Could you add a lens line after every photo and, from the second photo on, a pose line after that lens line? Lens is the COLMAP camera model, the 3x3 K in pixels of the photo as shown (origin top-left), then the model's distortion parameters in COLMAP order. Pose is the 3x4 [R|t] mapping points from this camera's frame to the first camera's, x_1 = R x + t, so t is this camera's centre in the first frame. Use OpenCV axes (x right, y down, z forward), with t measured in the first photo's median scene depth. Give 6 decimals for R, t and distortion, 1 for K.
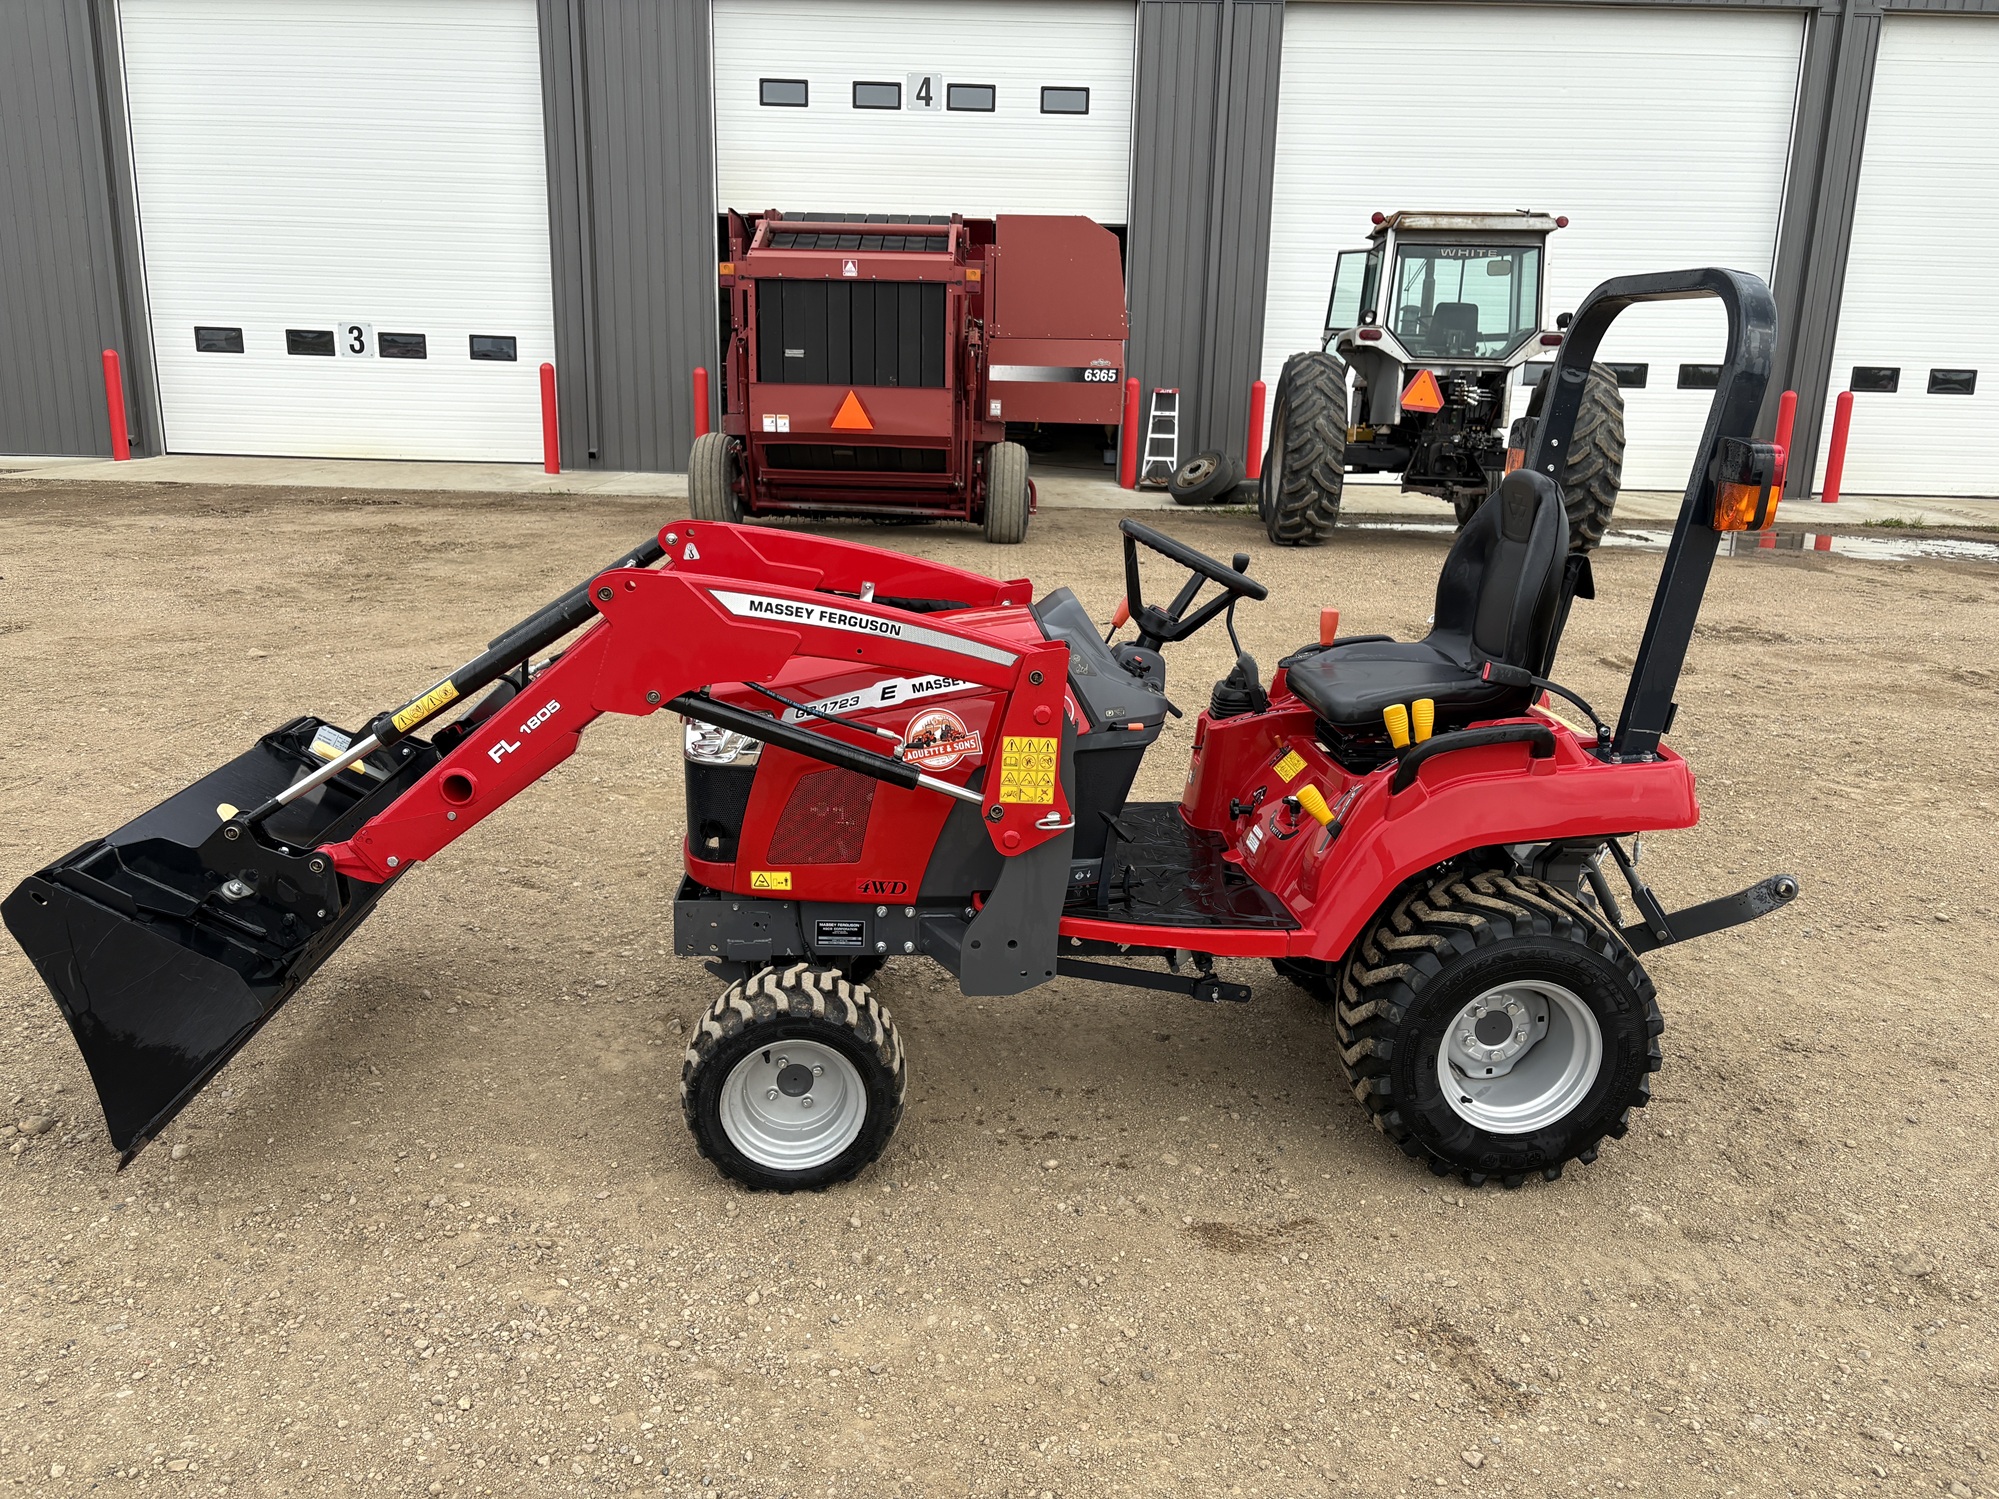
lens RADIAL K [[1511.6, 0, 1004.8], [0, 1511.6, 746.1], [0, 0, 1]] dist [0.055480, -0.055074]
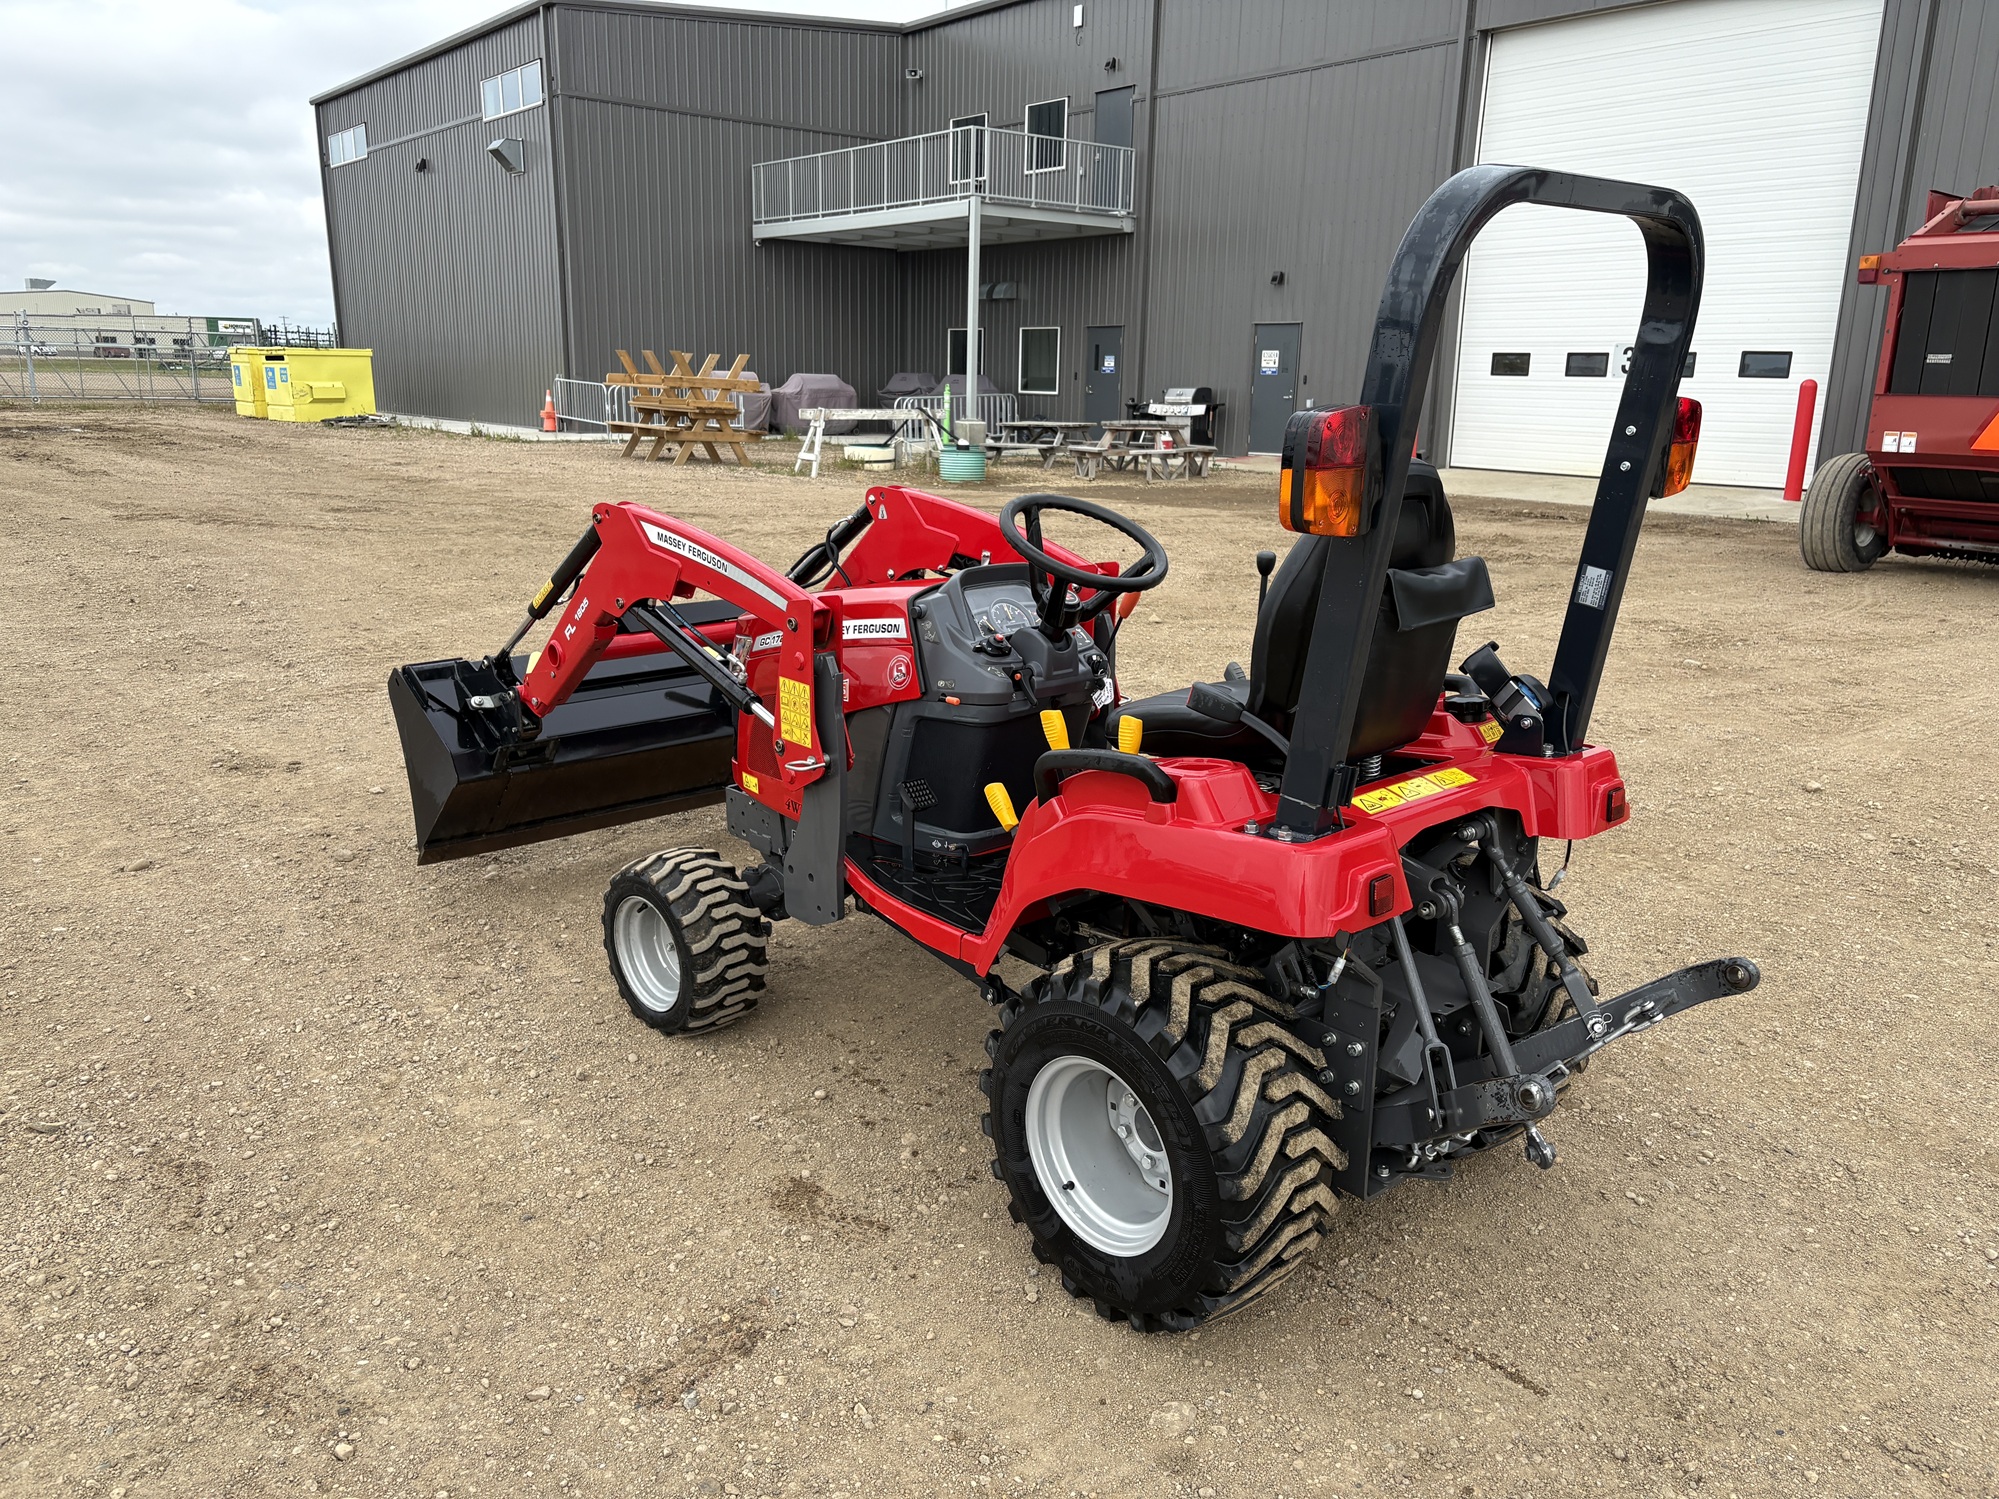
lens RADIAL K [[1511.6, 0, 1010.6], [0, 1511.6, 754.7], [0, 0, 1]] dist [0.055480, -0.055074]
pose [[0.622170, 0.180044, -0.761898, 0.220902], [-0.189992, 0.978827, 0.076159, -0.015341], [0.759479, 0.097371, 0.643204, 0.101660]]
